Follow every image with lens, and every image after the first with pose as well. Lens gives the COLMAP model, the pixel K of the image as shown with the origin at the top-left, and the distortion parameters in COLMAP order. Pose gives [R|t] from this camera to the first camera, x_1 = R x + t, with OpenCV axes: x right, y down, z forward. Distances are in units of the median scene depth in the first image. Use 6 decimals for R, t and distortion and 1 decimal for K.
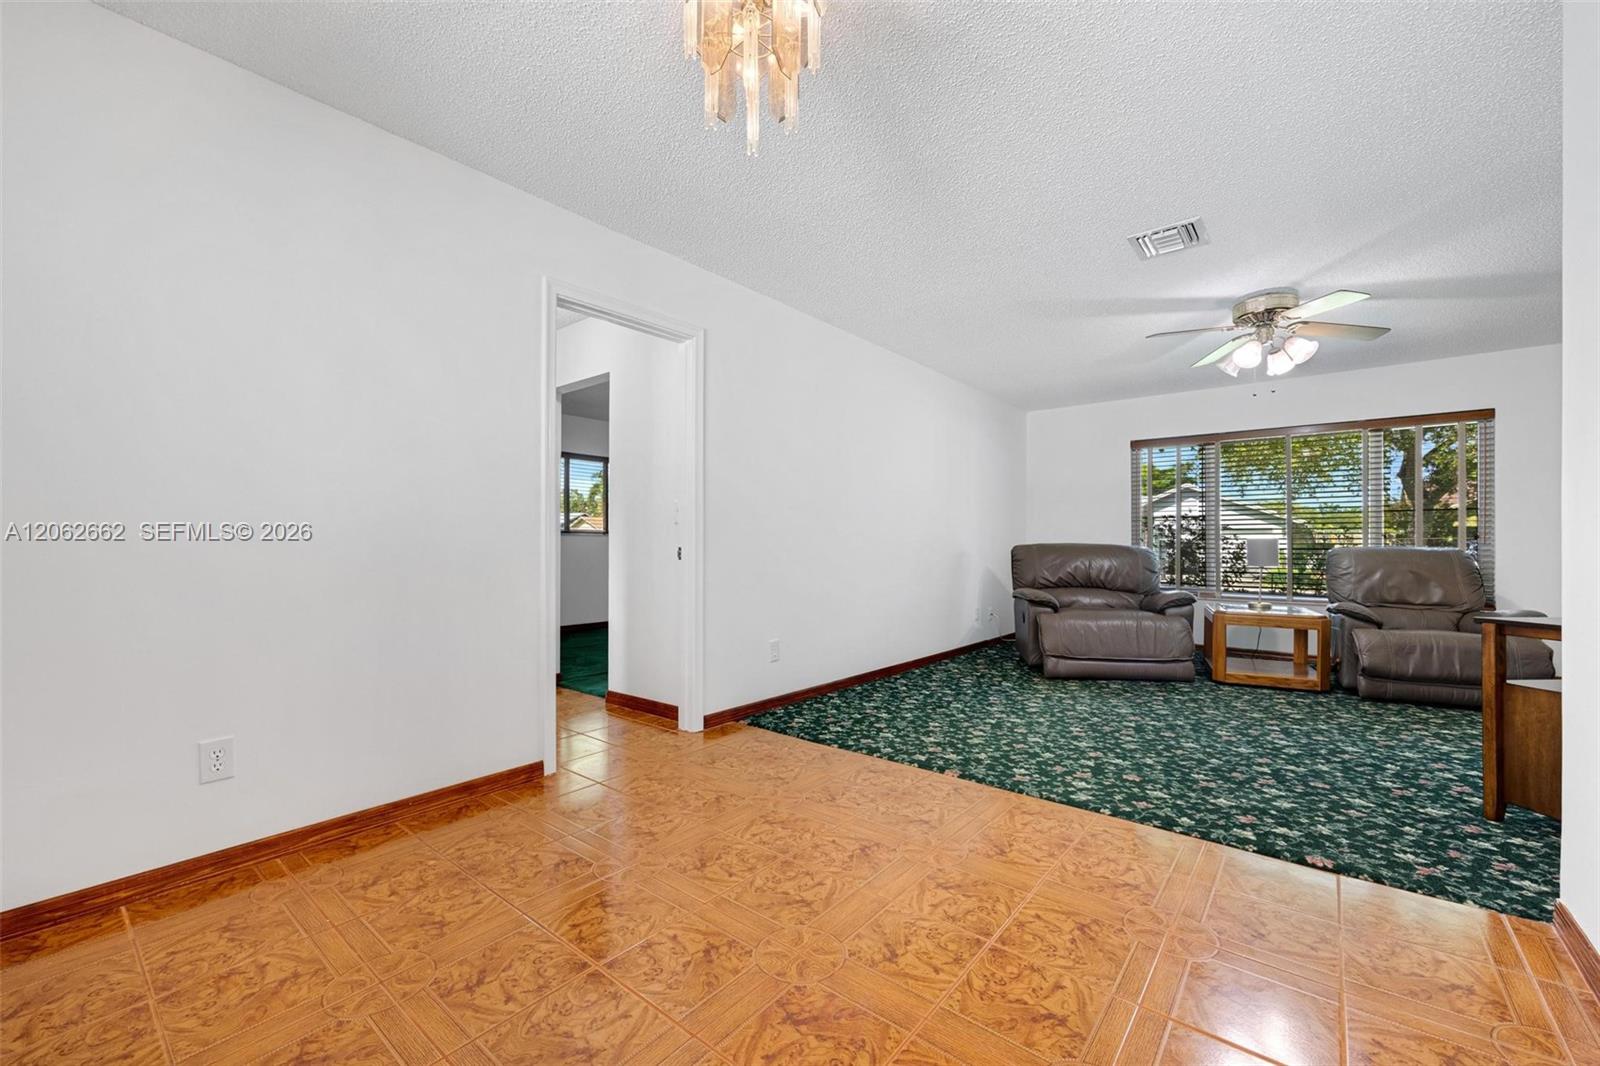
lens RADIAL K [[667.8, 0, 804.9], [0, 667.8, 556.8], [0, 0, 1]] dist [0.001177, 0.000447]
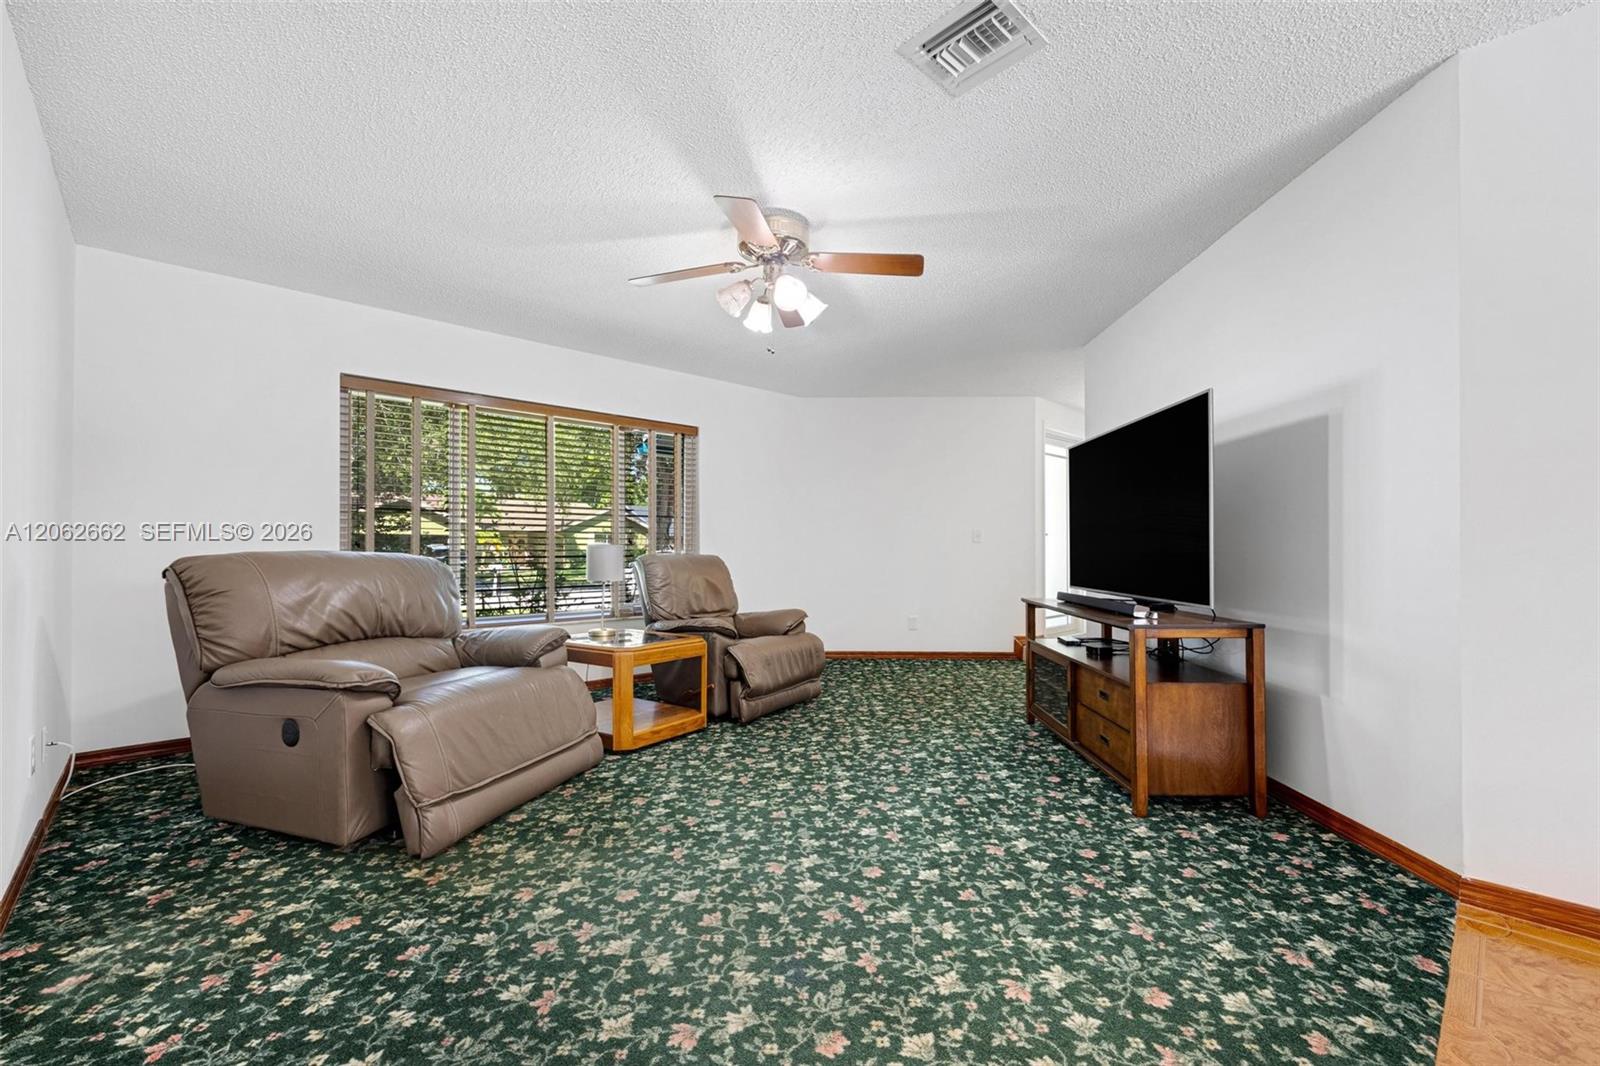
lens RADIAL K [[679.2, 0, 798.4], [0, 679.2, 536.8], [0, 0, 1]] dist [0.003393, 0.000320]
pose [[0.136795, 0.017316, 0.990448, -0.074003], [0.021148, 0.999568, -0.020397, -0.023007], [-0.990374, 0.023736, 0.136369, 1.037519]]
